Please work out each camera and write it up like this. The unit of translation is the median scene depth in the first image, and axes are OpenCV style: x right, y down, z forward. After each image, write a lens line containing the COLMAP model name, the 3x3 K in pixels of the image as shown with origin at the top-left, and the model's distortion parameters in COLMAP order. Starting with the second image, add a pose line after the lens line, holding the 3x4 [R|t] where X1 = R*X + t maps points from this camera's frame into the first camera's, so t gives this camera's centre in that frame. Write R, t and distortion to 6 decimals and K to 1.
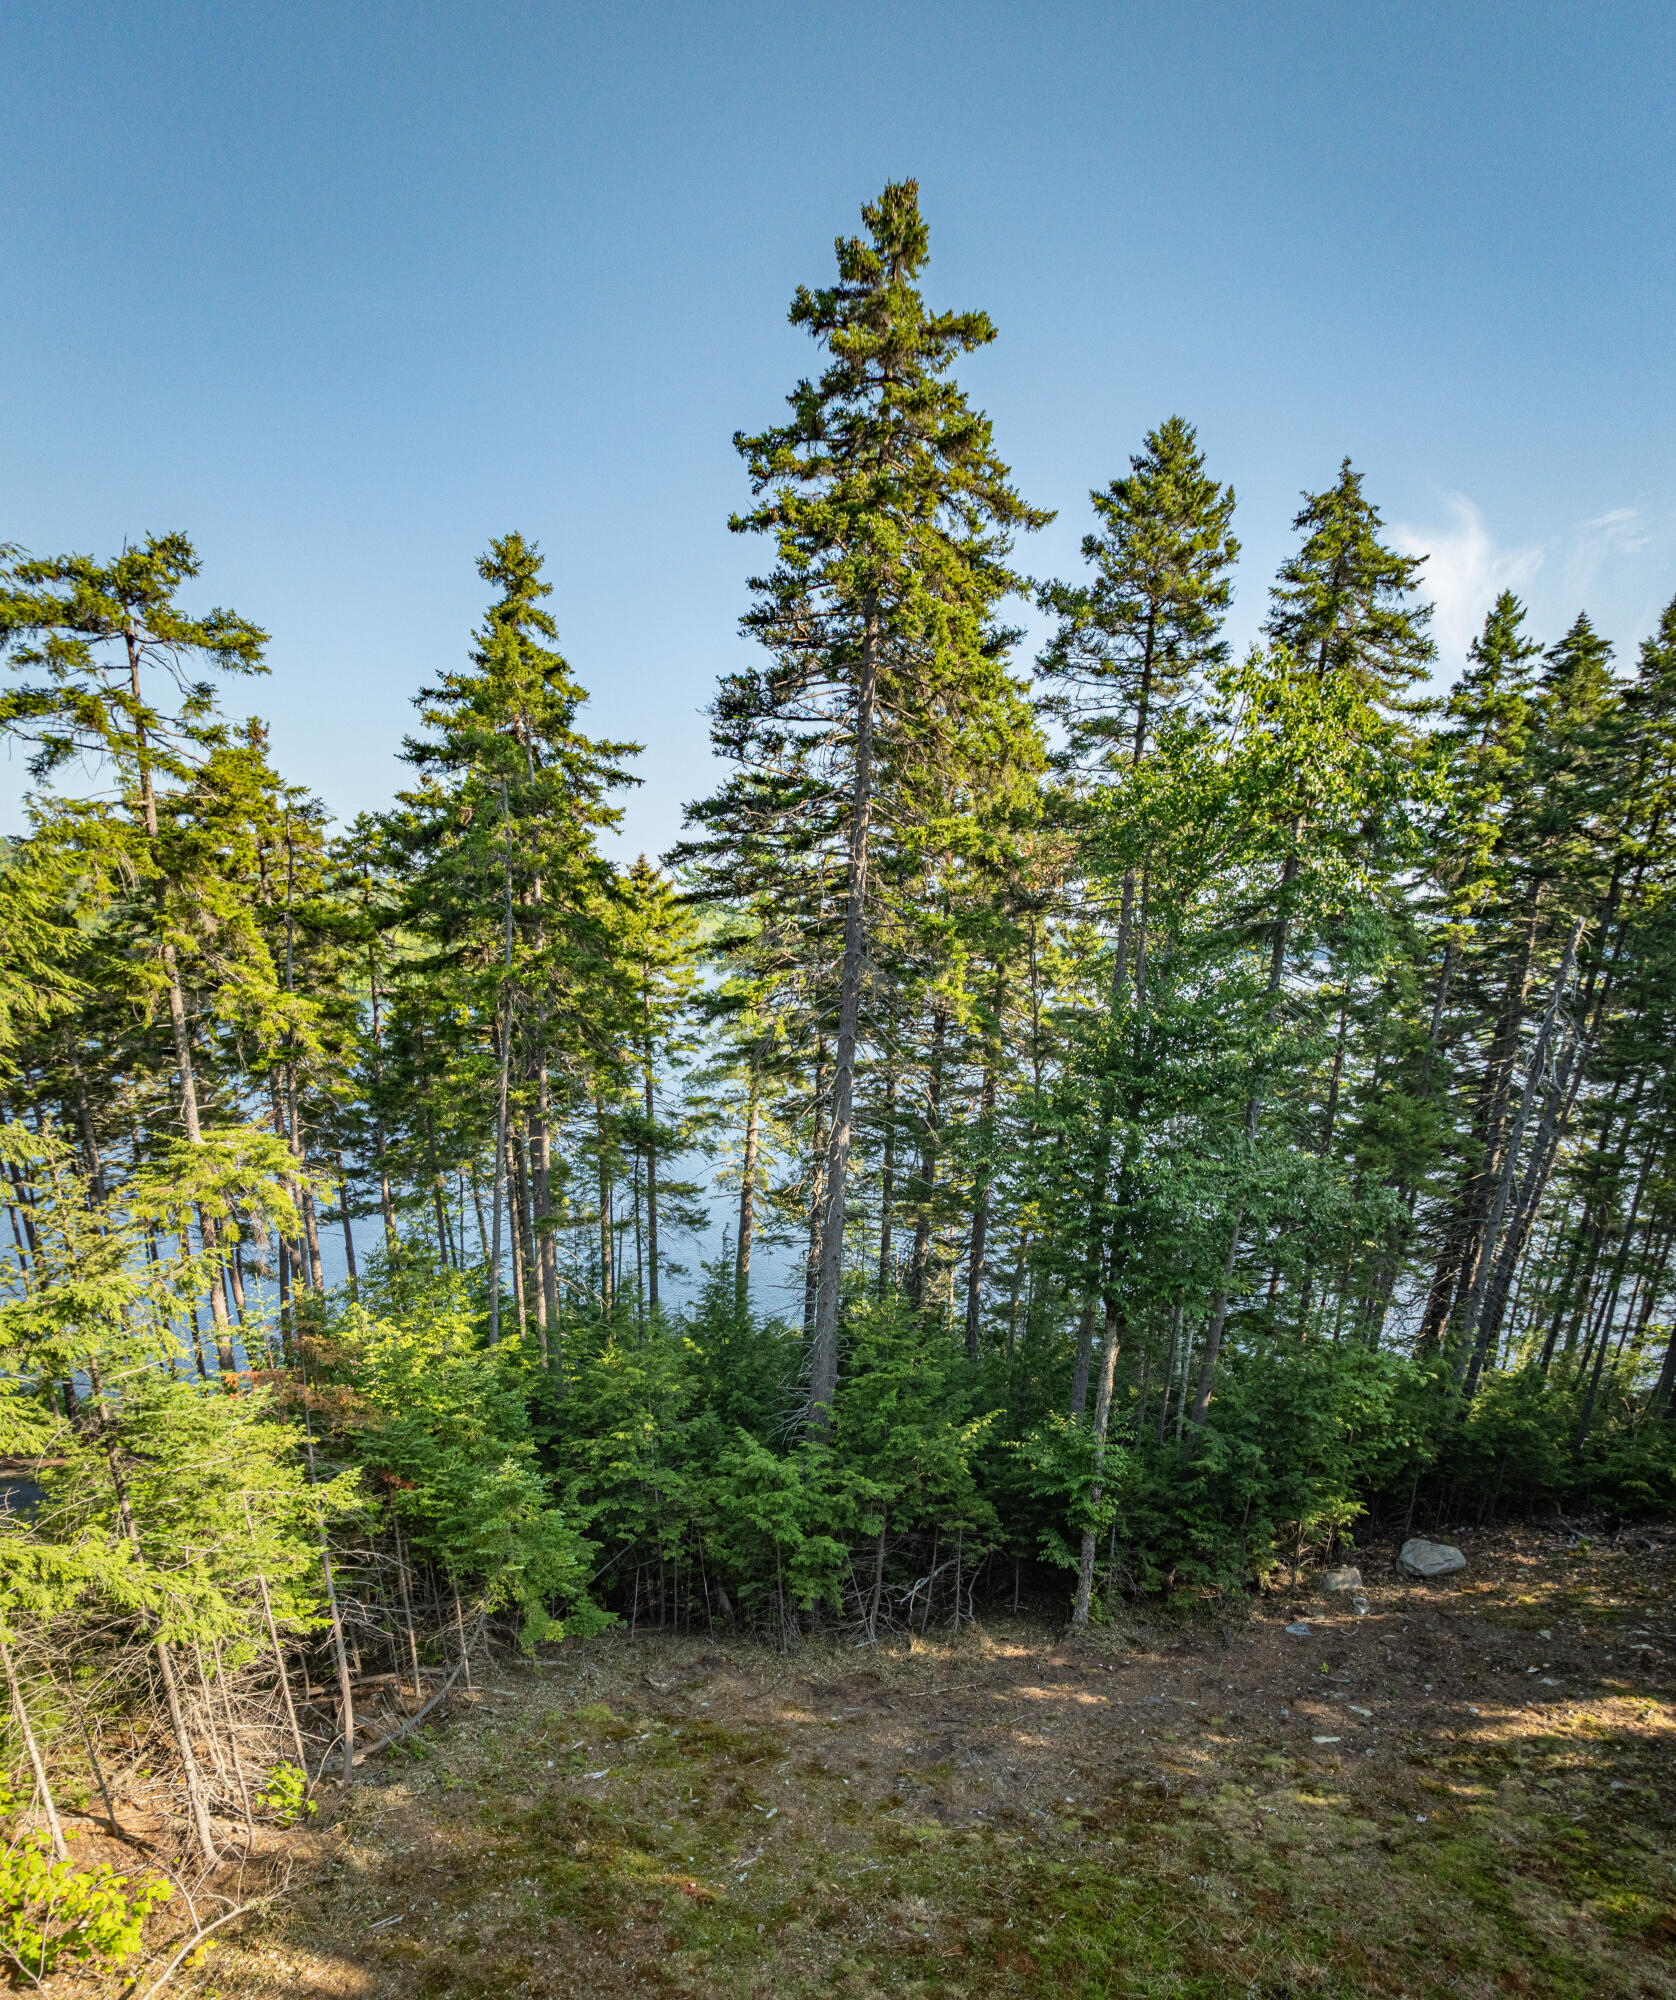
lens RADIAL K [[1563.5, 0, 825.5], [0, 1563.5, 996.4], [0, 0, 1]] dist [-0.053833, 0.011779]
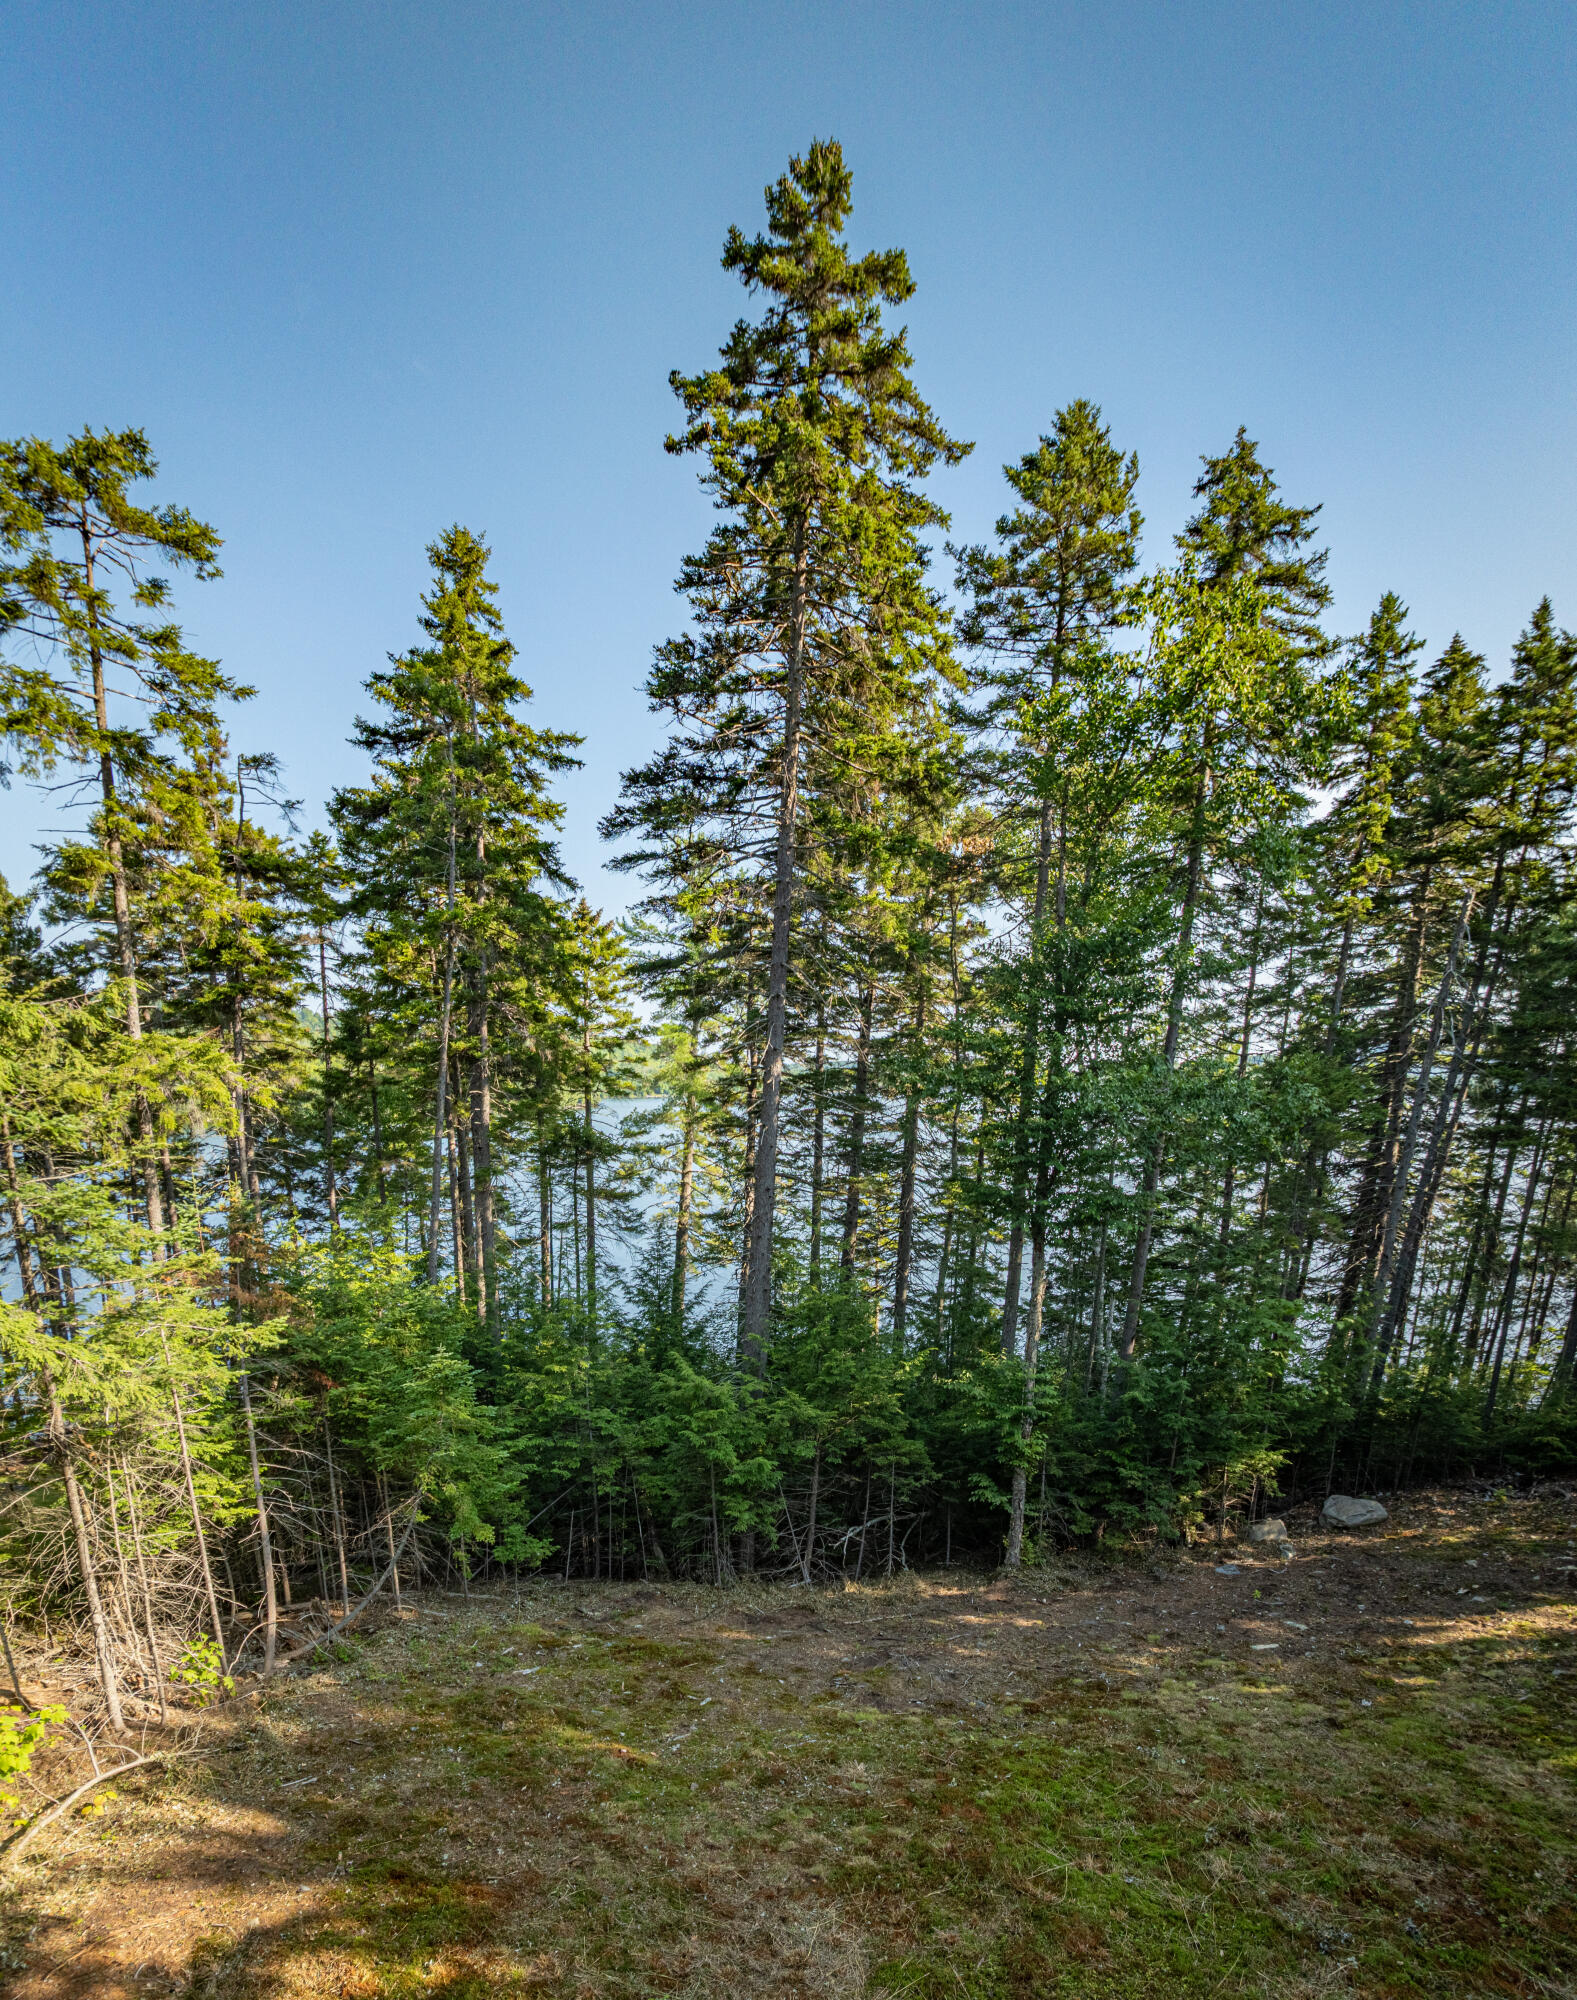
lens RADIAL K [[1445.0, 0, 788.5], [0, 1445.0, 1000.0], [0, 0, 1]] dist [-0.042834, -0.004083]
pose [[0.999730, -0.003249, 0.022992, -0.001568], [0.005092, 0.996738, -0.080548, 0.128757], [-0.022656, 0.080644, 0.996485, 0.050722]]
